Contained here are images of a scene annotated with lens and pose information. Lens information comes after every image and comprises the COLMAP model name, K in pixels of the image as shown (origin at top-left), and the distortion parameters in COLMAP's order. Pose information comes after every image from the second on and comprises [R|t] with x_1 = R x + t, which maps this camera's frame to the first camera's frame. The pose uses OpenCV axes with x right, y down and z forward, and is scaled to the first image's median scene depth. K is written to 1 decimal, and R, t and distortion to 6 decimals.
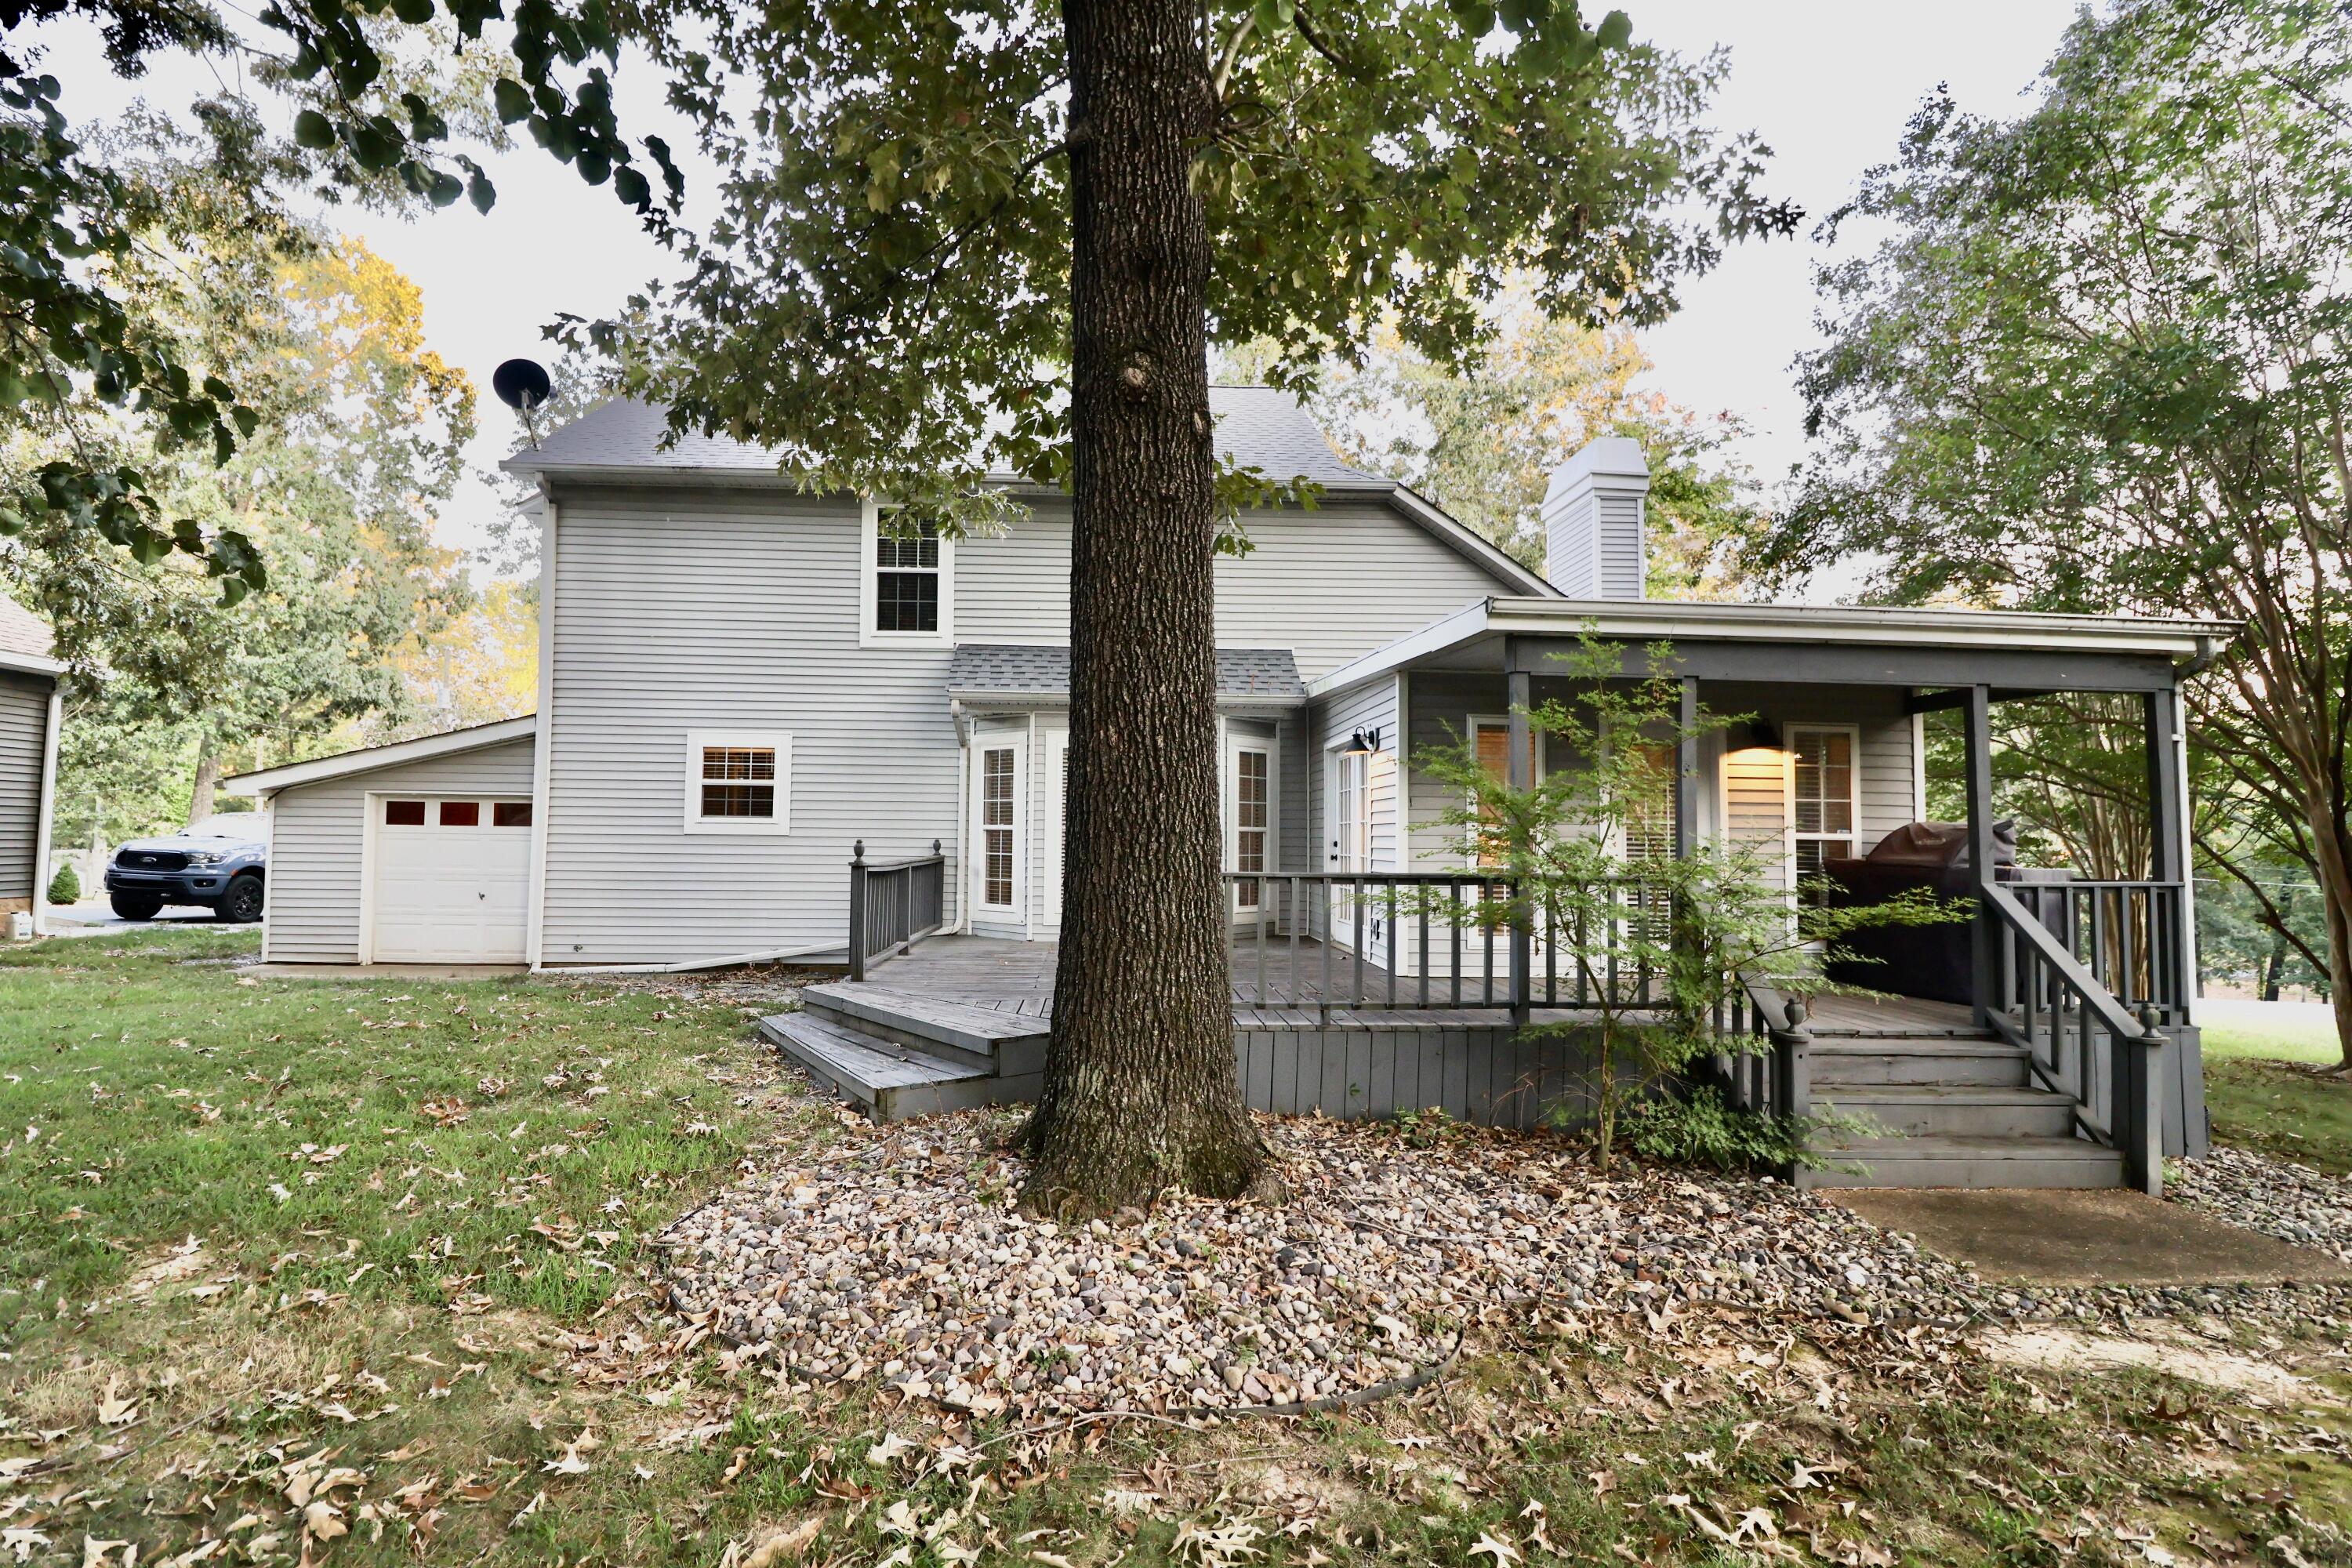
lens RADIAL K [[1081.5, 0, 1181.7], [0, 1081.5, 773.4], [0, 0, 1]] dist [-0.011344, -0.006148]
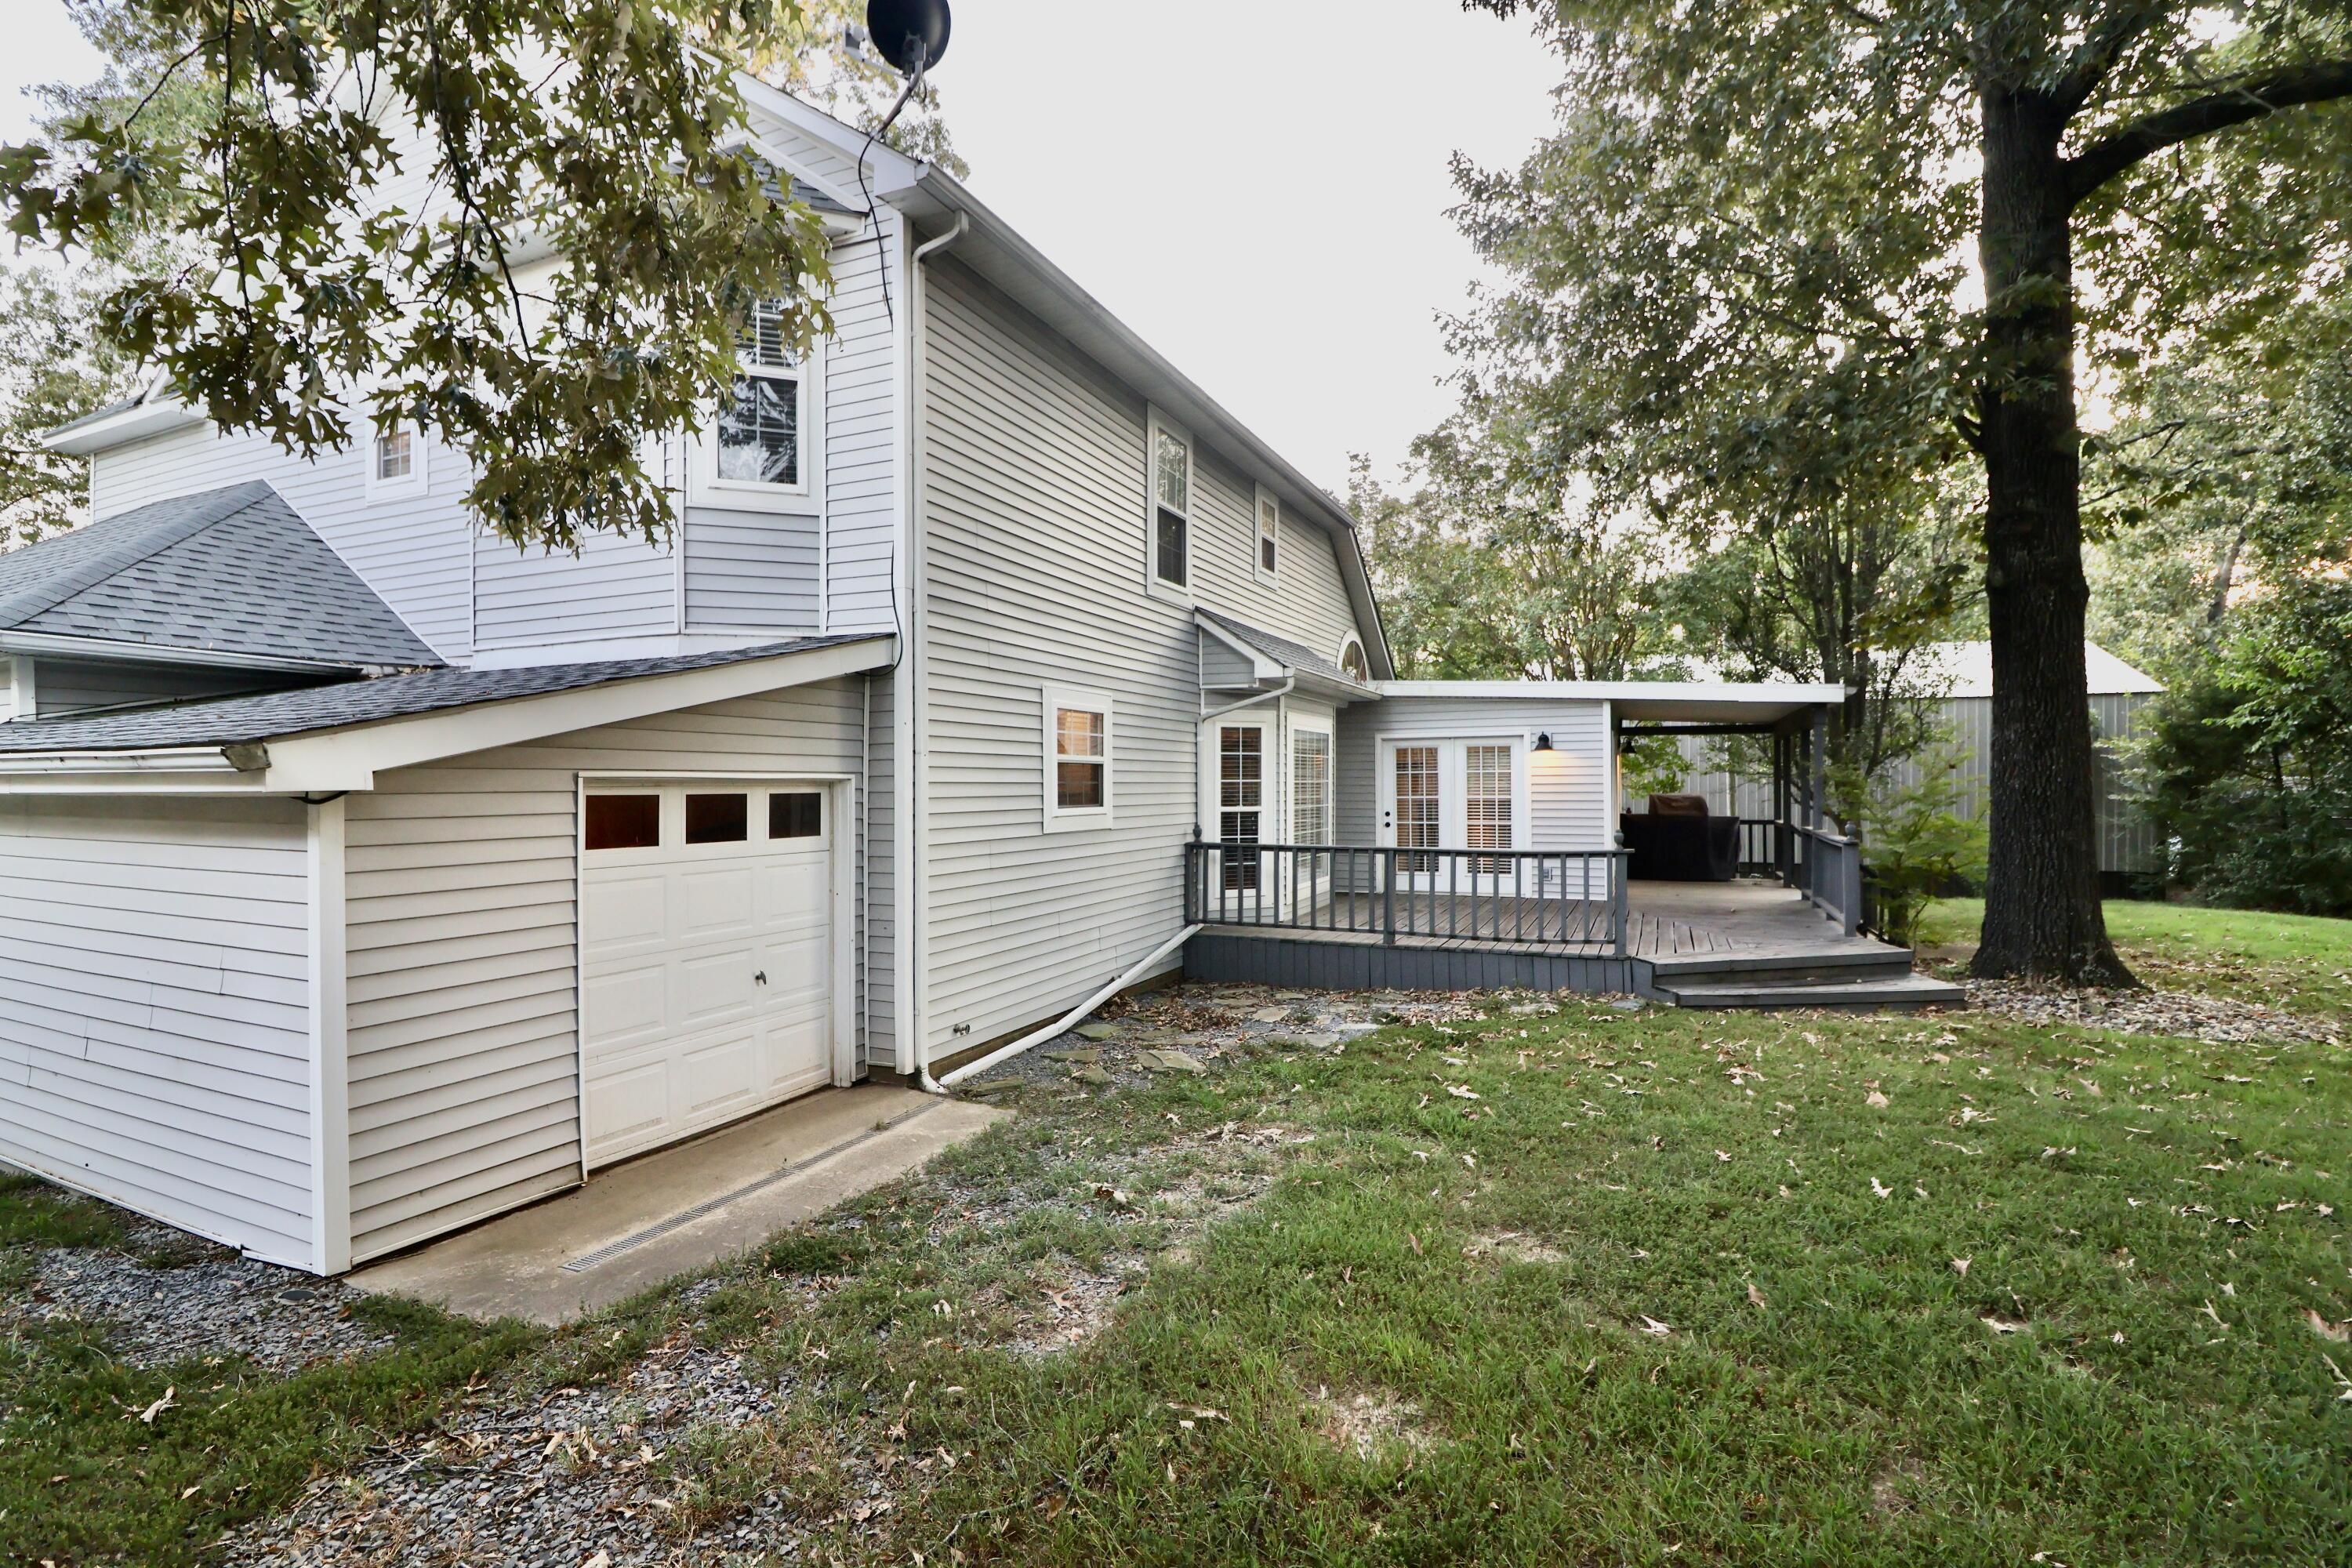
lens RADIAL K [[1081.5, 0, 1167.2], [0, 1081.5, 793.8], [0, 0, 1]] dist [-0.011344, -0.006148]
pose [[0.469959, -0.020957, 0.882440, -1.026214], [-0.043900, 0.997926, 0.047079, -0.005548], [-0.881596, -0.060864, 0.468064, 0.604058]]
